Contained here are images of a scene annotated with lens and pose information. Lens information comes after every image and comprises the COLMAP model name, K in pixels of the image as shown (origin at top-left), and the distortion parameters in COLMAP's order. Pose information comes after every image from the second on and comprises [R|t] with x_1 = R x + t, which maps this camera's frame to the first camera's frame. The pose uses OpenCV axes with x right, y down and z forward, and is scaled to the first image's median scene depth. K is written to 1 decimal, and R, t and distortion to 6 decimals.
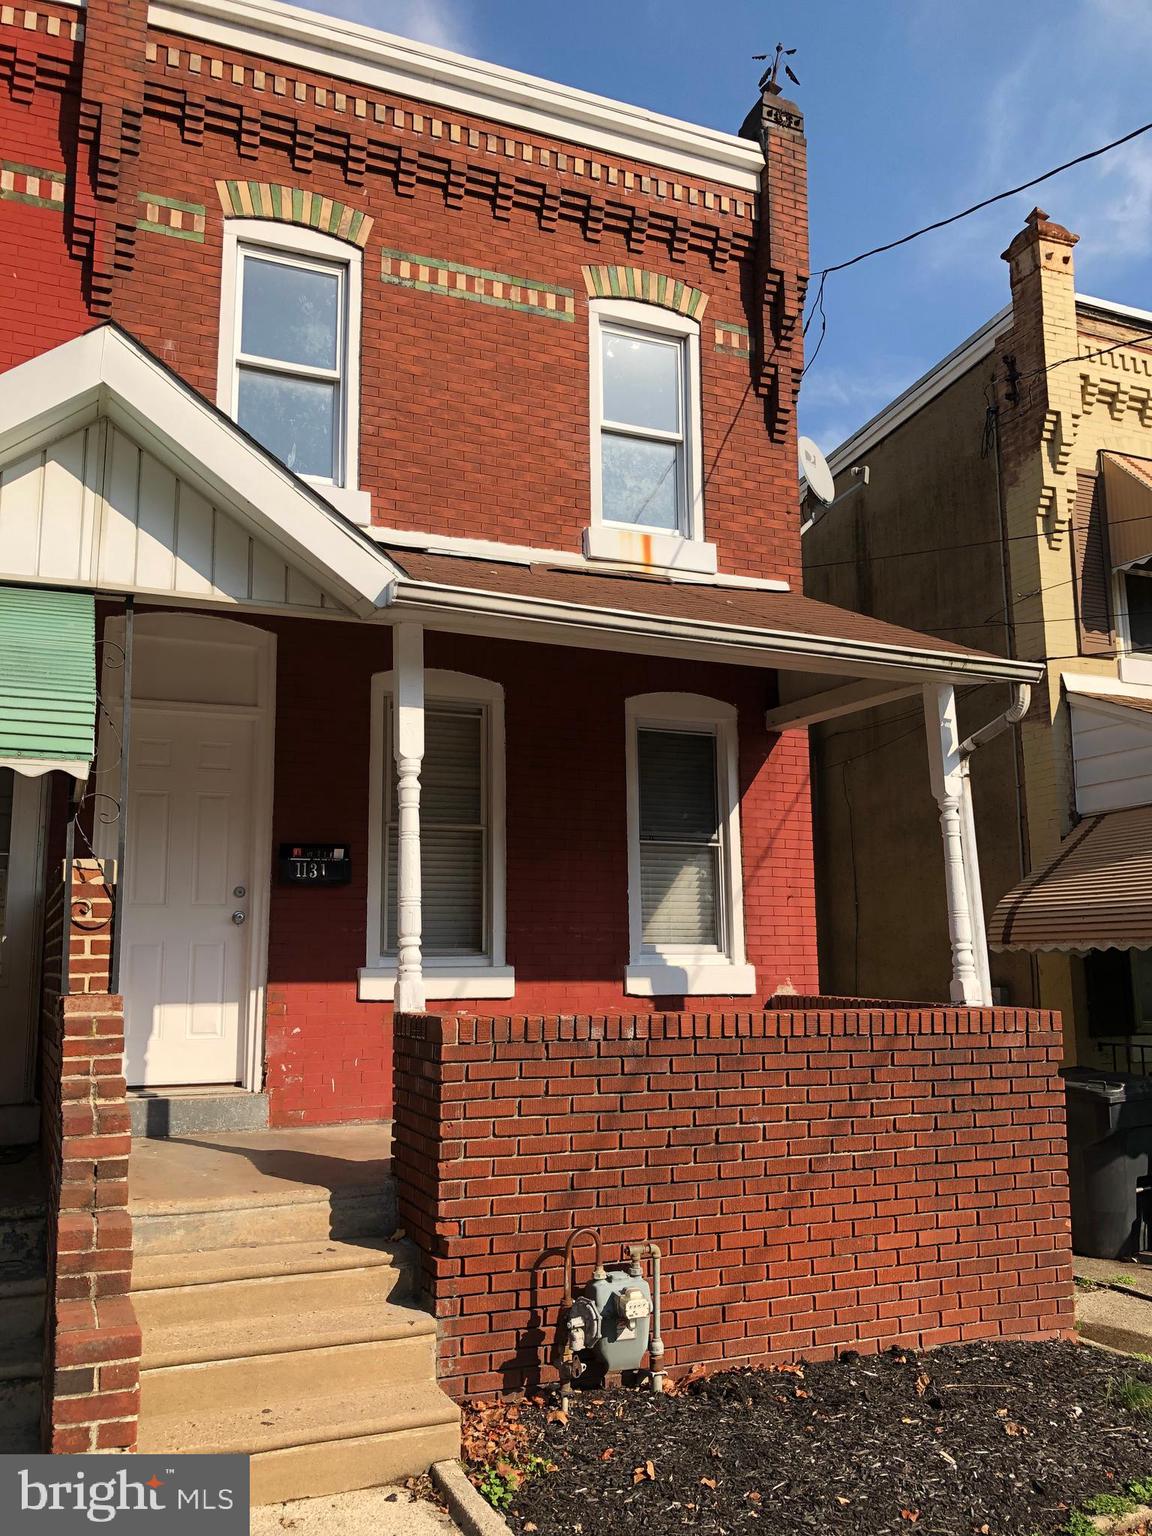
lens RADIAL K [[1268.6, 0, 573.3], [0, 1268.6, 772.9], [0, 0, 1]] dist [0.018640, -0.010515]
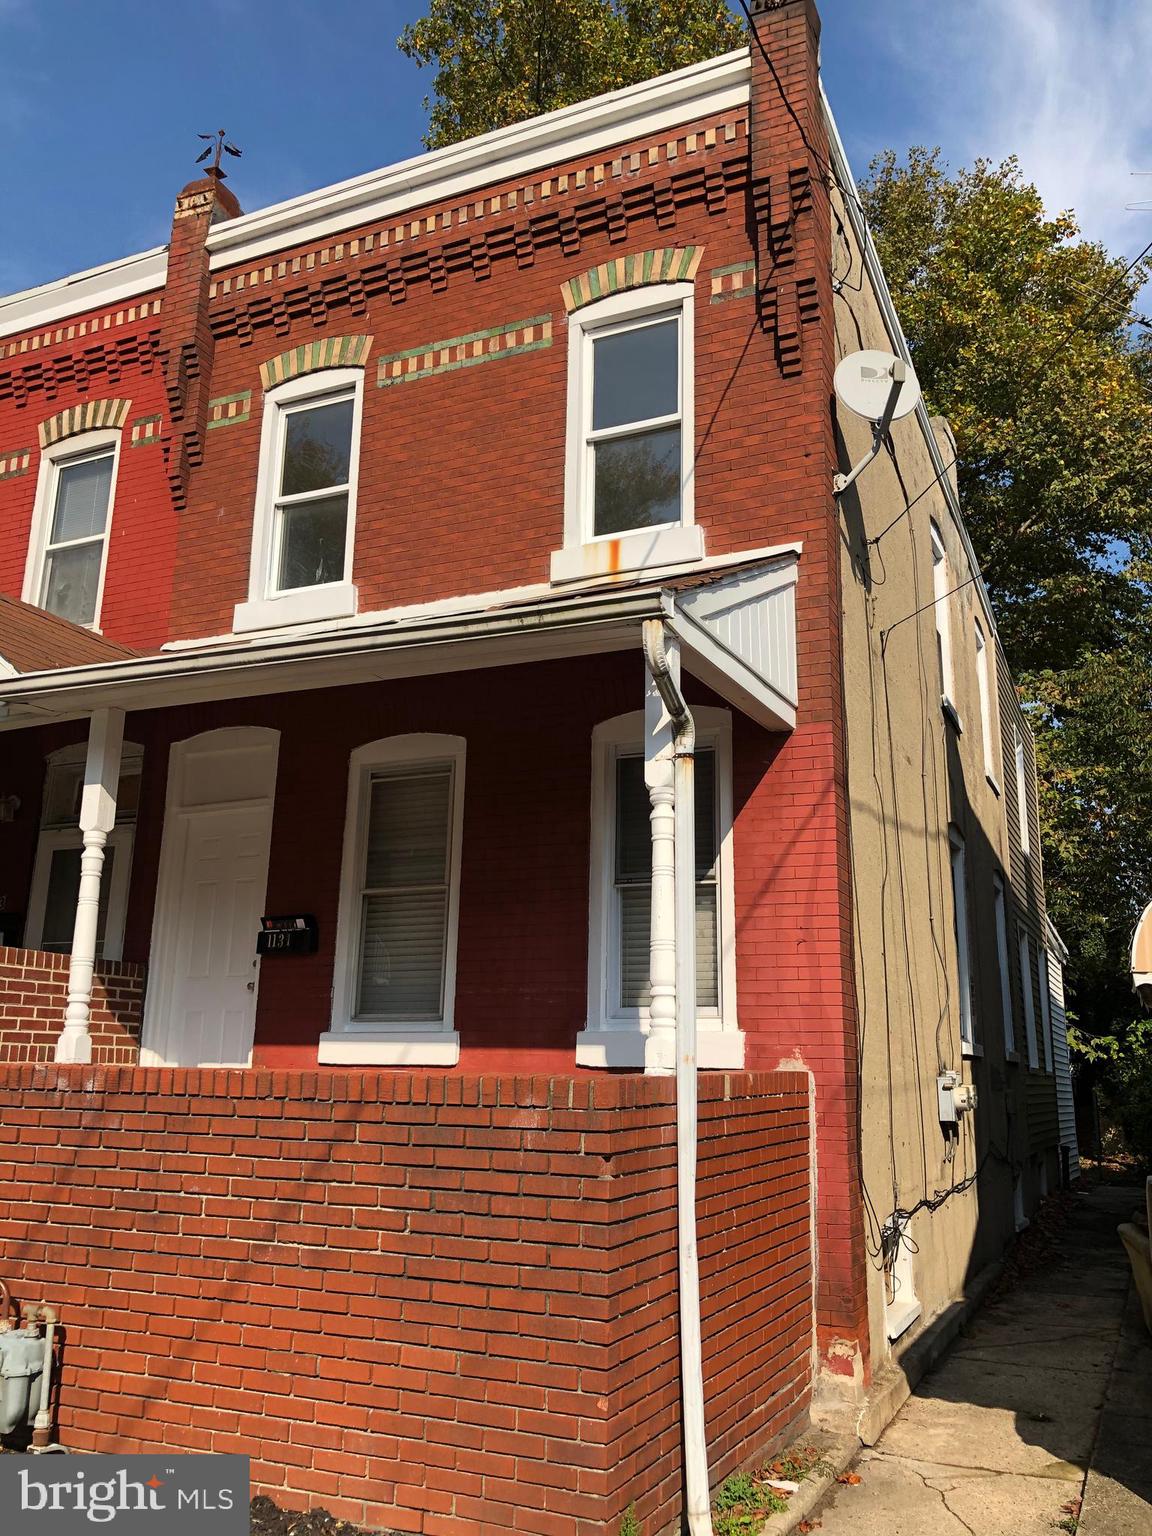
lens RADIAL K [[1268.6, 0, 575.1], [0, 1268.6, 757.5], [0, 0, 1]] dist [0.018640, -0.010515]
pose [[0.667078, -0.163829, -0.726751, 0.671146], [0.097637, 0.986332, -0.132725, 0.078561], [0.738562, 0.017580, 0.673956, 0.391584]]
